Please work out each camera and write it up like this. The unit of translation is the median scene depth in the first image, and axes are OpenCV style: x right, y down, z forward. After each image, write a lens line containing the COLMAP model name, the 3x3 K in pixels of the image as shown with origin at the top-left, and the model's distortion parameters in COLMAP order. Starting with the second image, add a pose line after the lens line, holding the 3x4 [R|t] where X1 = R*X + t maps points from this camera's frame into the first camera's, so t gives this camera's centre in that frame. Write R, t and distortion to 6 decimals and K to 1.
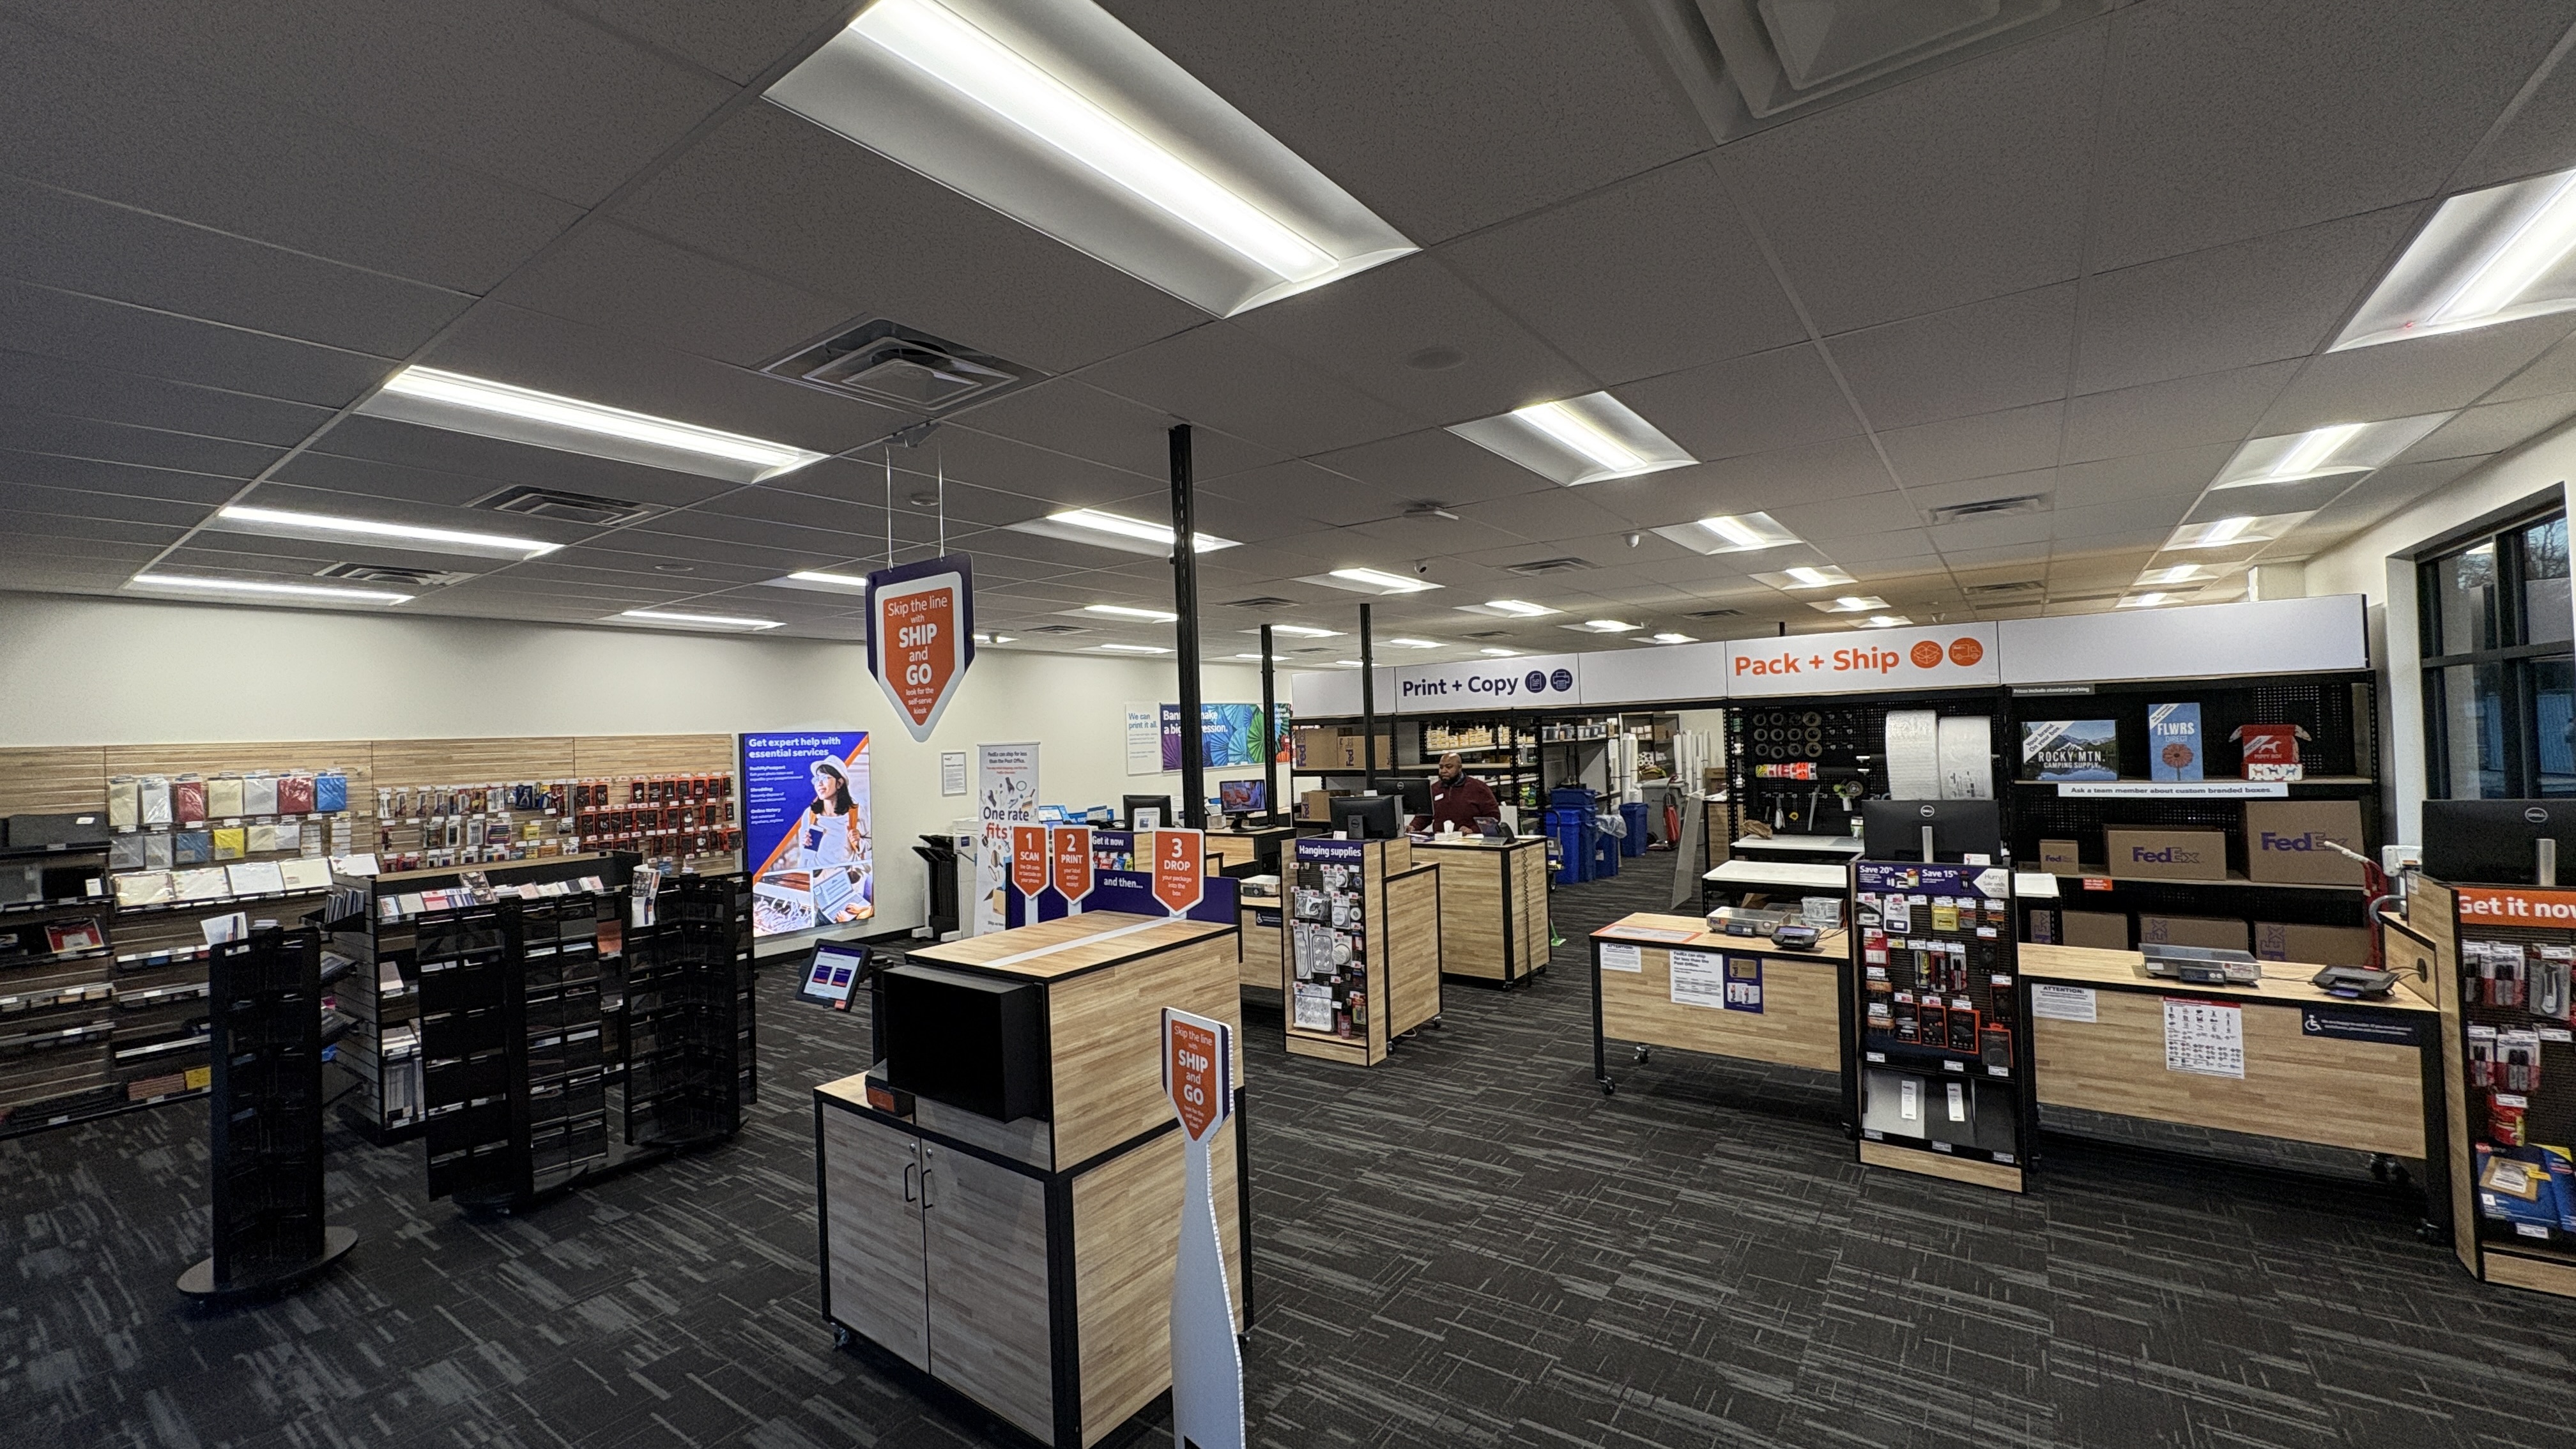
lens RADIAL K [[1023.8, 0, 1288.6], [0, 1023.8, 721.3], [0, 0, 1]] dist [0.000151, 0.000364]
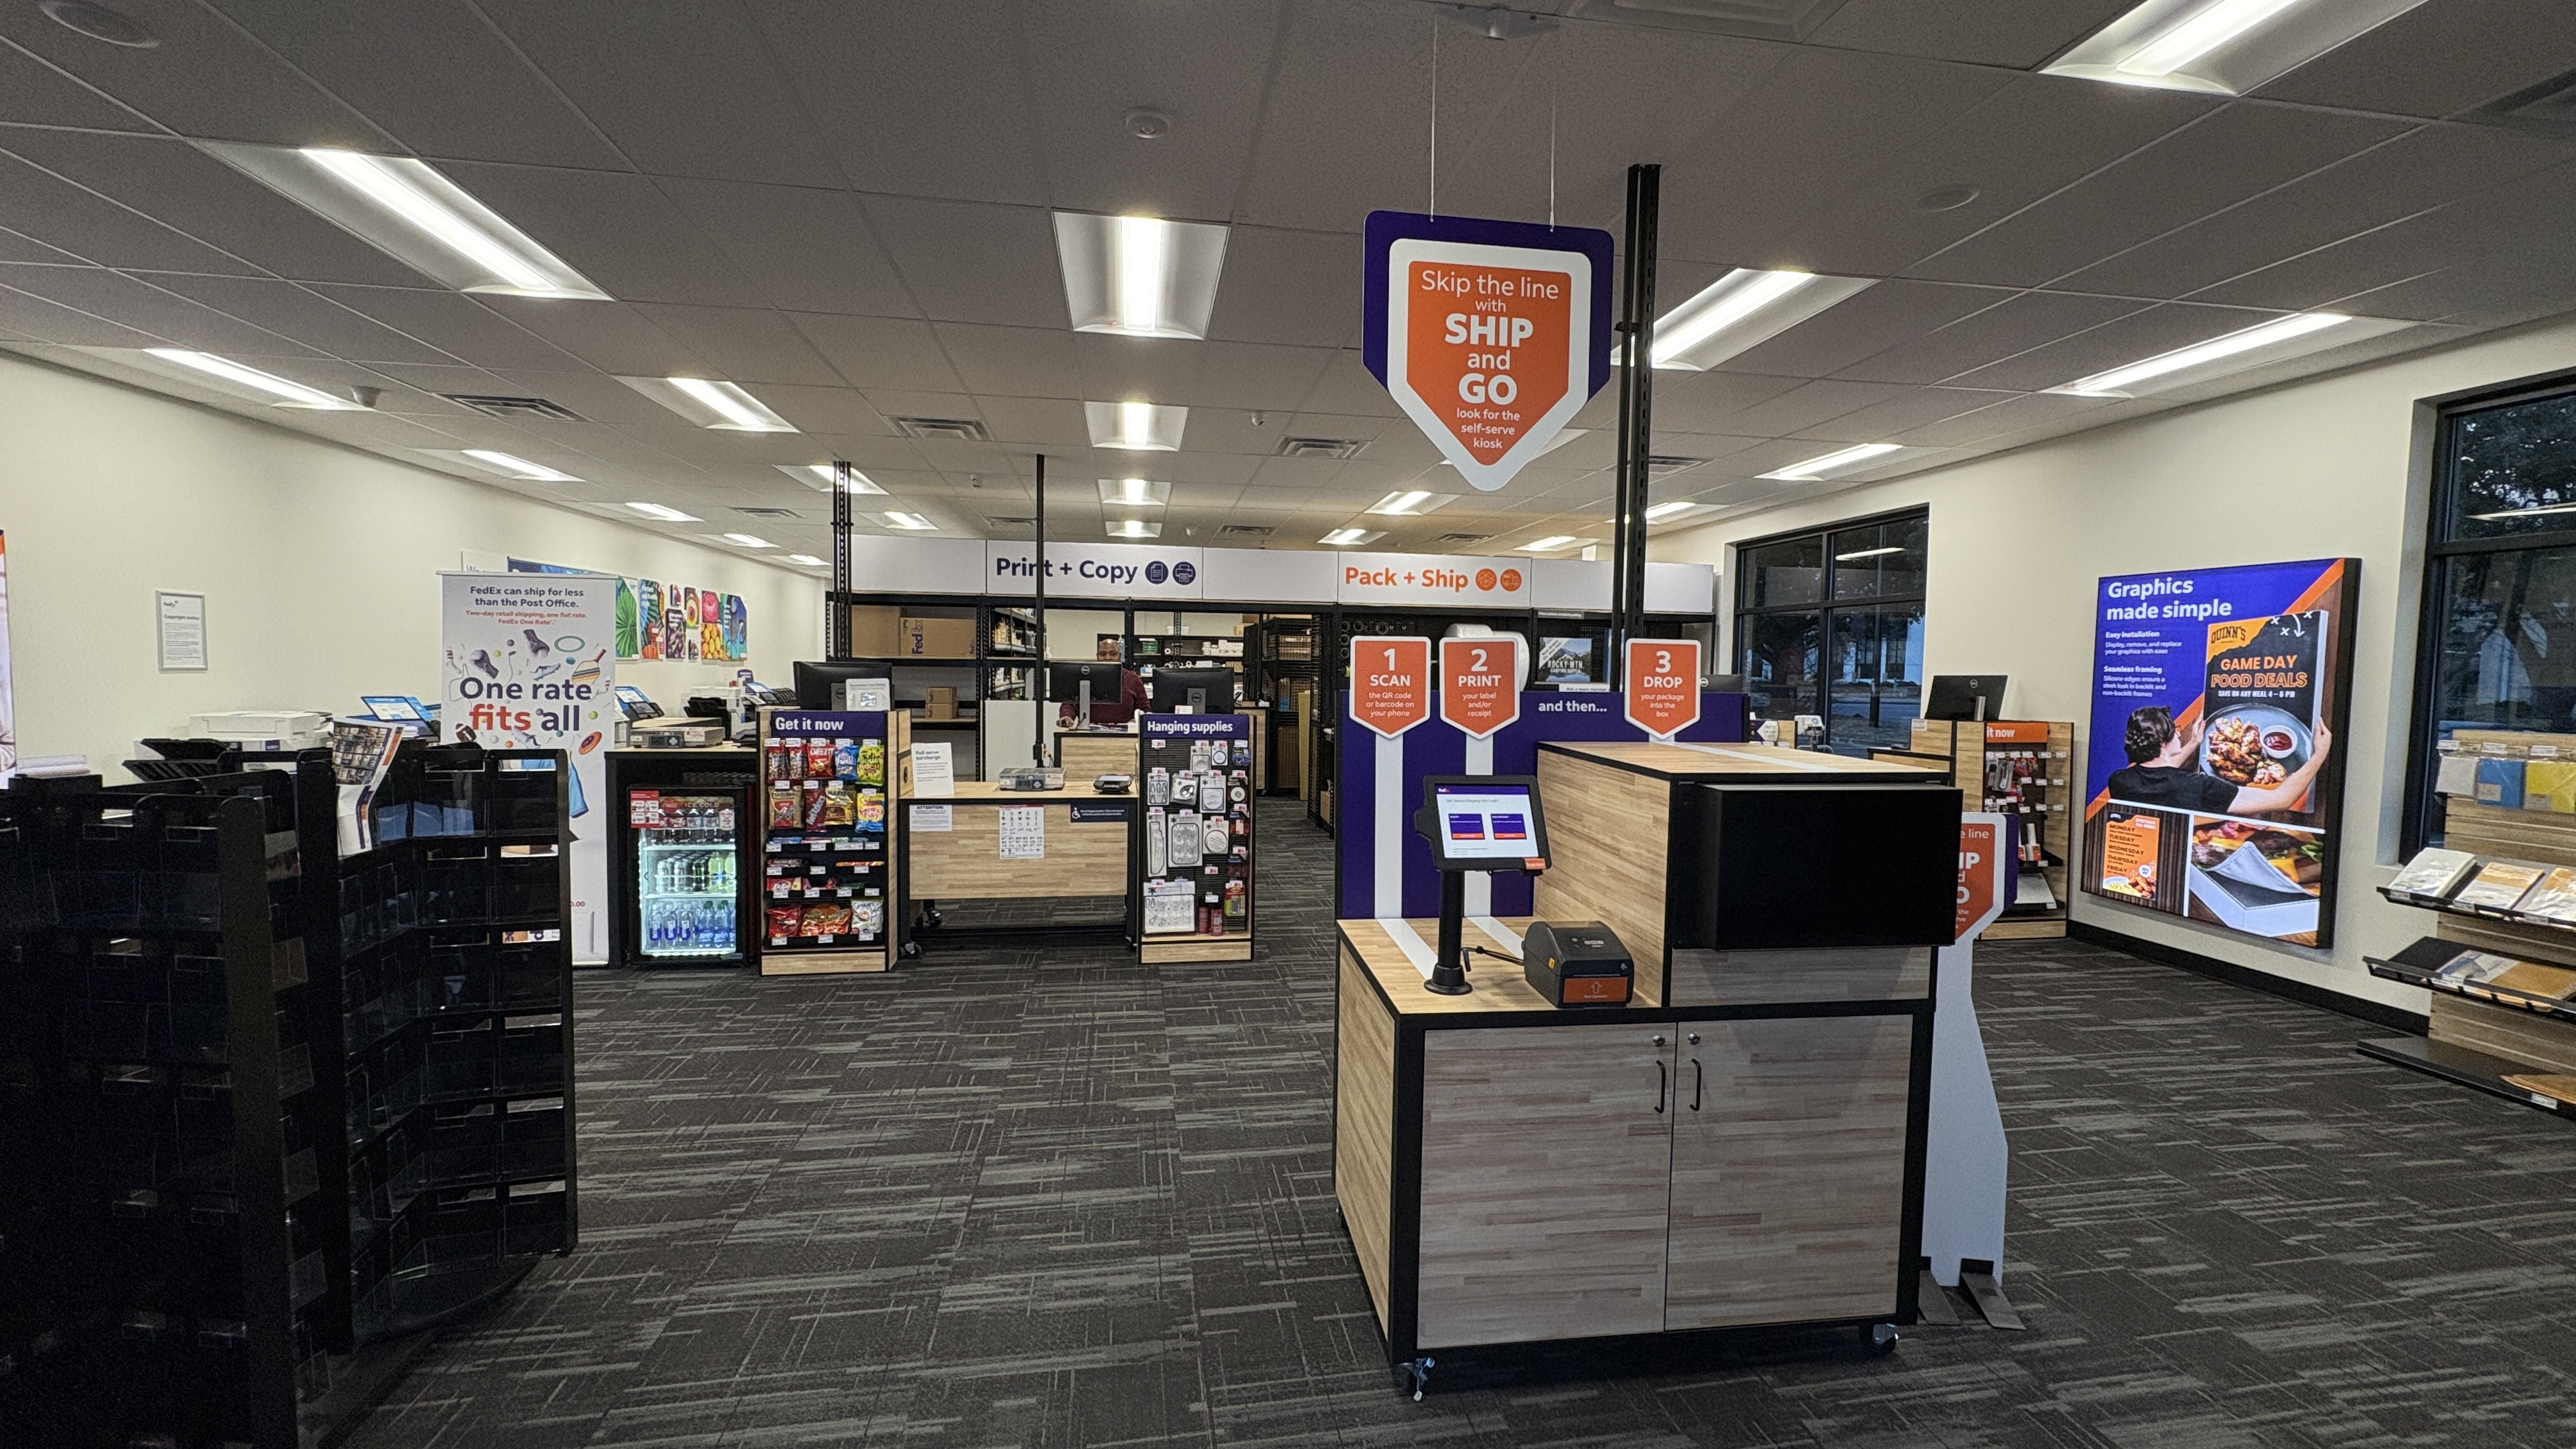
lens RADIAL K [[1023.8, 0, 1288.5], [0, 1023.8, 722.4], [0, 0, 1]] dist [0.000151, 0.000364]
pose [[0.709788, 0.006598, 0.704384, -0.518006], [-0.049162, 0.997982, 0.040191, 0.085458], [-0.702697, -0.063156, 0.708680, 0.333049]]
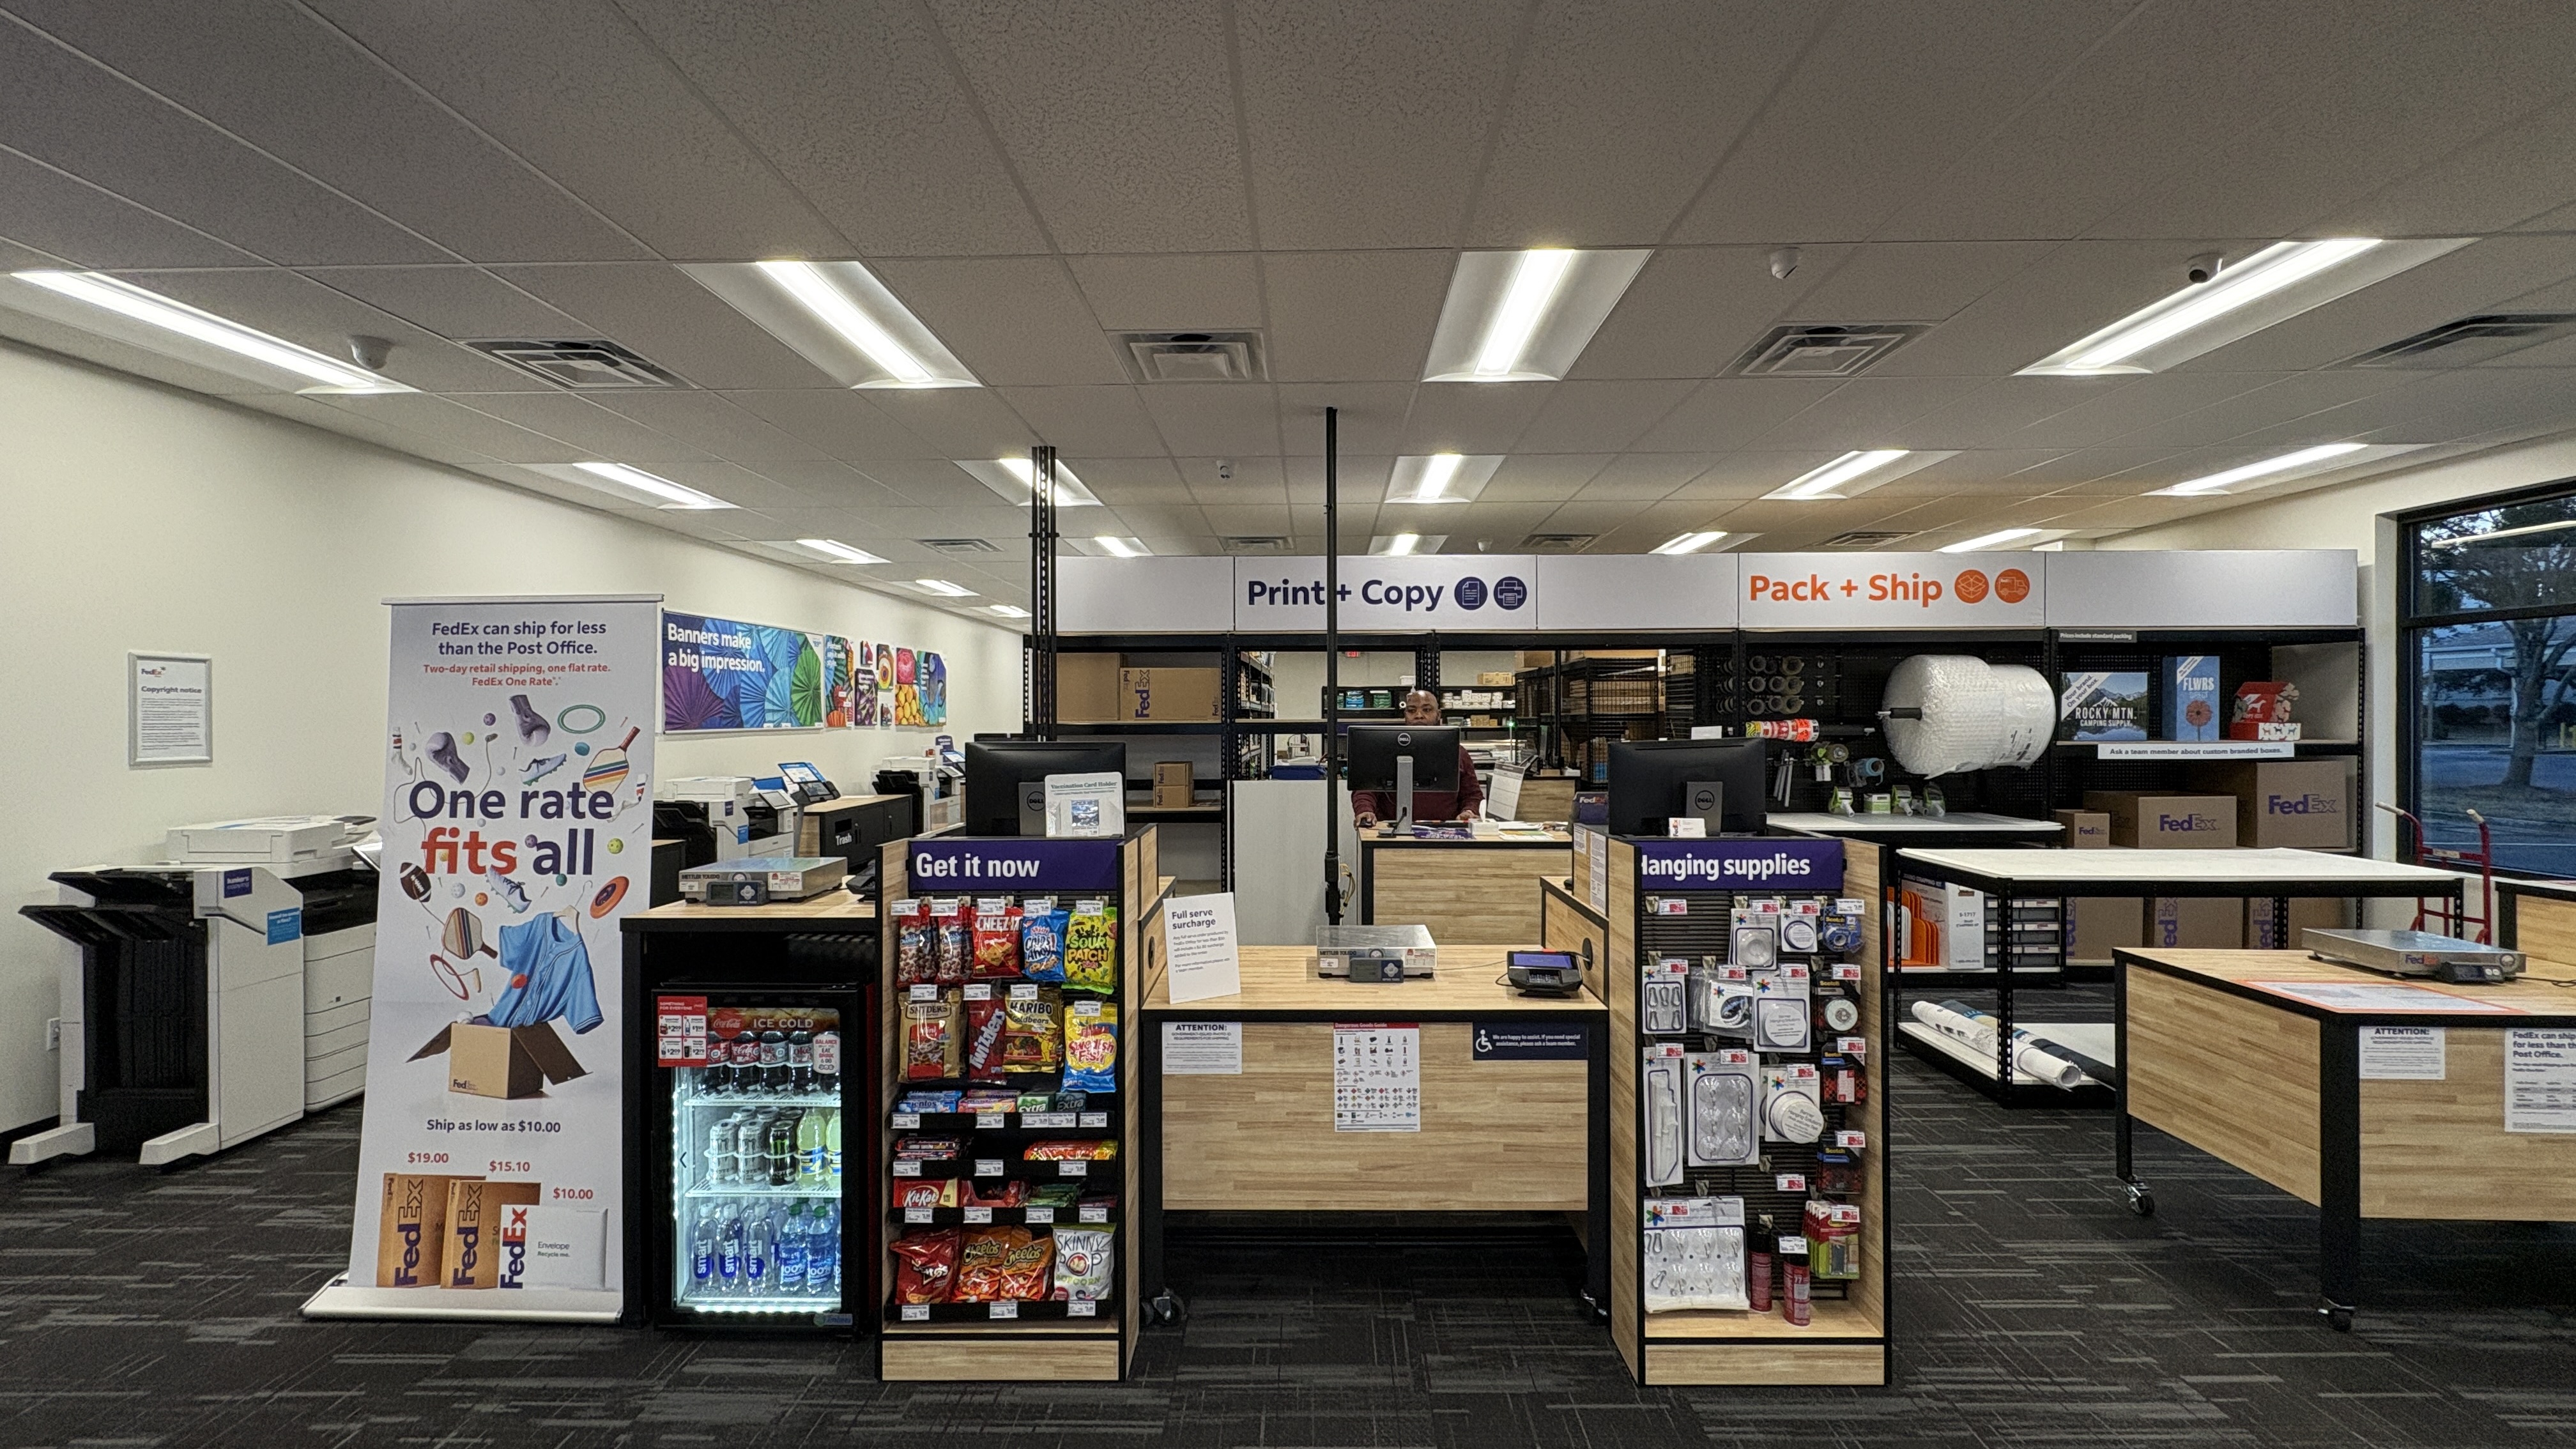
lens RADIAL K [[1023.8, 0, 1288.4], [0, 1023.8, 725.1], [0, 0, 1]] dist [0.000151, 0.000364]
pose [[0.825340, 0.026698, 0.564005, -0.344807], [-0.031799, 0.999494, -0.000779, 0.076825], [-0.563741, -0.017292, 0.825771, 0.768055]]
